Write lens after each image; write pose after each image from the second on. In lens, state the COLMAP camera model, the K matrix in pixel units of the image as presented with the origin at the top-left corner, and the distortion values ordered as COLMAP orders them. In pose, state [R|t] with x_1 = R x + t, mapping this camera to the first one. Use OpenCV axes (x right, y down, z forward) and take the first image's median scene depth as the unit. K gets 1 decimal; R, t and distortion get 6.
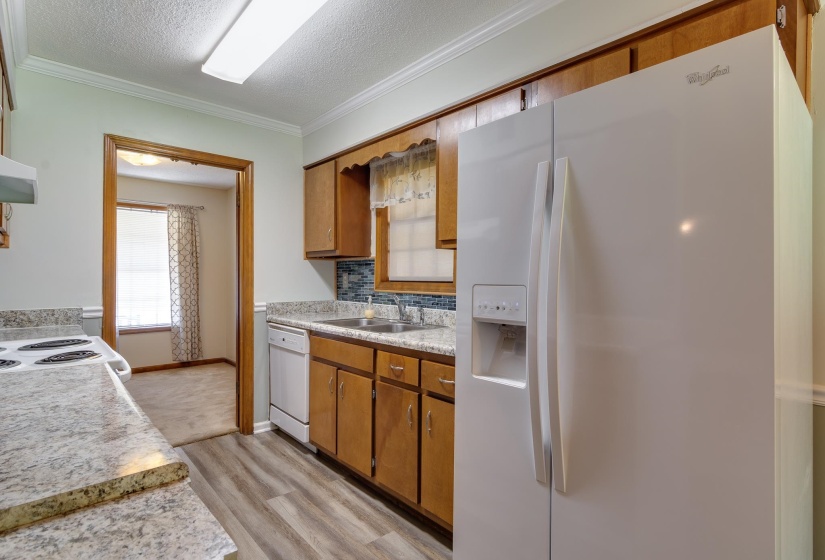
lens RADIAL K [[416.9, 0, 414.5], [0, 416.9, 275.5], [0, 0, 1]] dist [-0.002474, 0.000392]
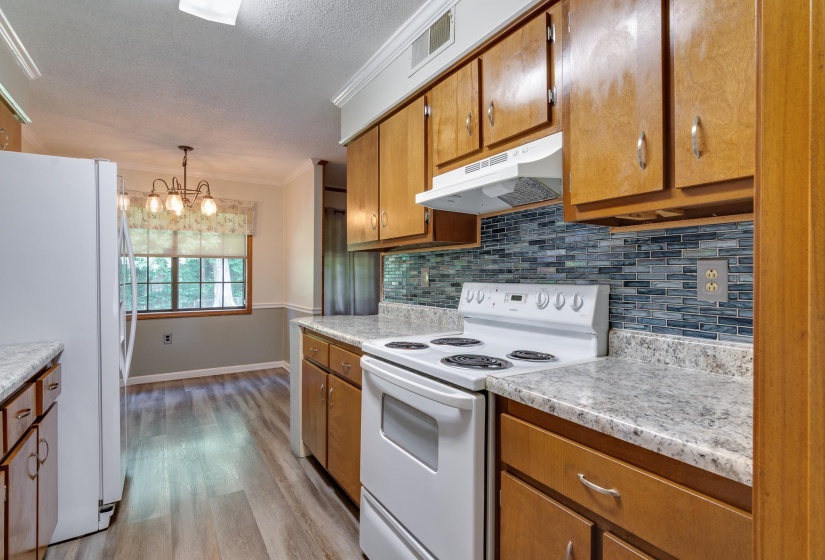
lens RADIAL K [[416.9, 0, 414.5], [0, 416.9, 275.5], [0, 0, 1]] dist [-0.002474, 0.000392]
pose [[-0.985637, -0.001703, 0.168868, -0.217622], [-0.002449, 0.999988, -0.004207, 0.016215], [-0.168858, -0.004560, -0.985630, 2.296704]]
